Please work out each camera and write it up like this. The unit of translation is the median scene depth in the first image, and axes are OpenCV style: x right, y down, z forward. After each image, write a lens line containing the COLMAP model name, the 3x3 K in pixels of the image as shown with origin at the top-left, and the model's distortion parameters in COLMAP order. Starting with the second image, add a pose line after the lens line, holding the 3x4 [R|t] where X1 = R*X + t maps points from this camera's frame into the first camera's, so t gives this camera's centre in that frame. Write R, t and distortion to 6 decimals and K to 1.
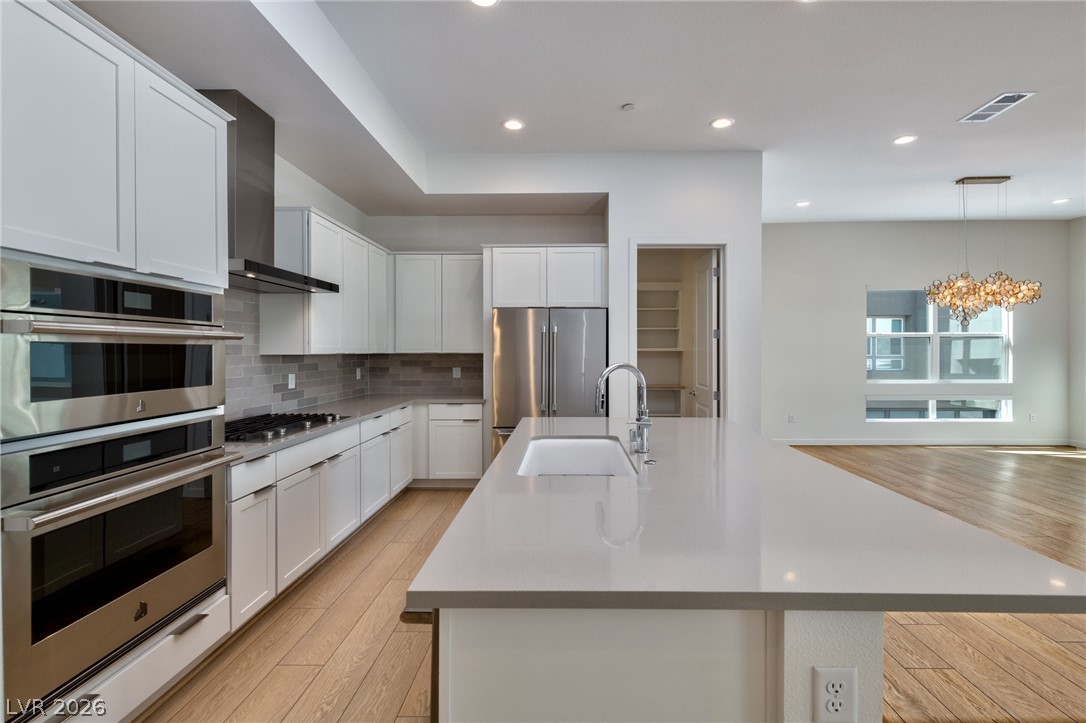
lens RADIAL K [[427.5, 0, 544.2], [0, 427.5, 352.9], [0, 0, 1]] dist [0.002313, -0.000123]
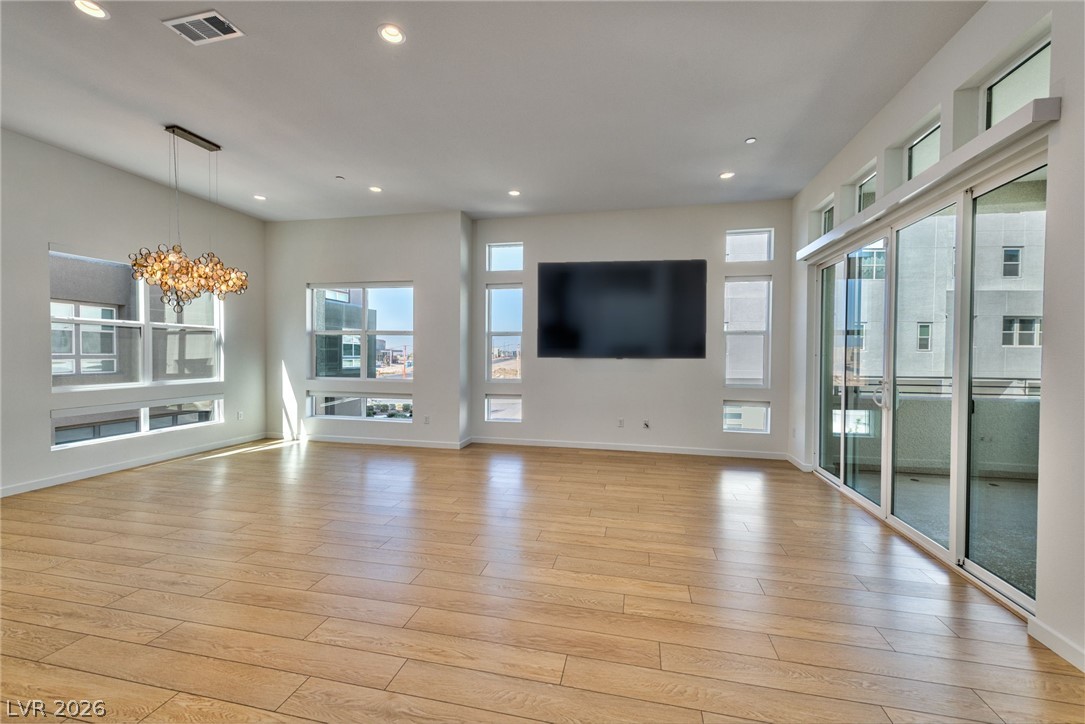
lens RADIAL K [[488.6, 0, 512.5], [0, 488.6, 364.5], [0, 0, 1]] dist [0.004125, -0.000088]
pose [[0.203942, -0.015206, 0.978865, 0.193216], [-0.002386, 0.999869, 0.016029, 0.017298], [-0.978980, -0.005604, 0.203879, 0.181917]]
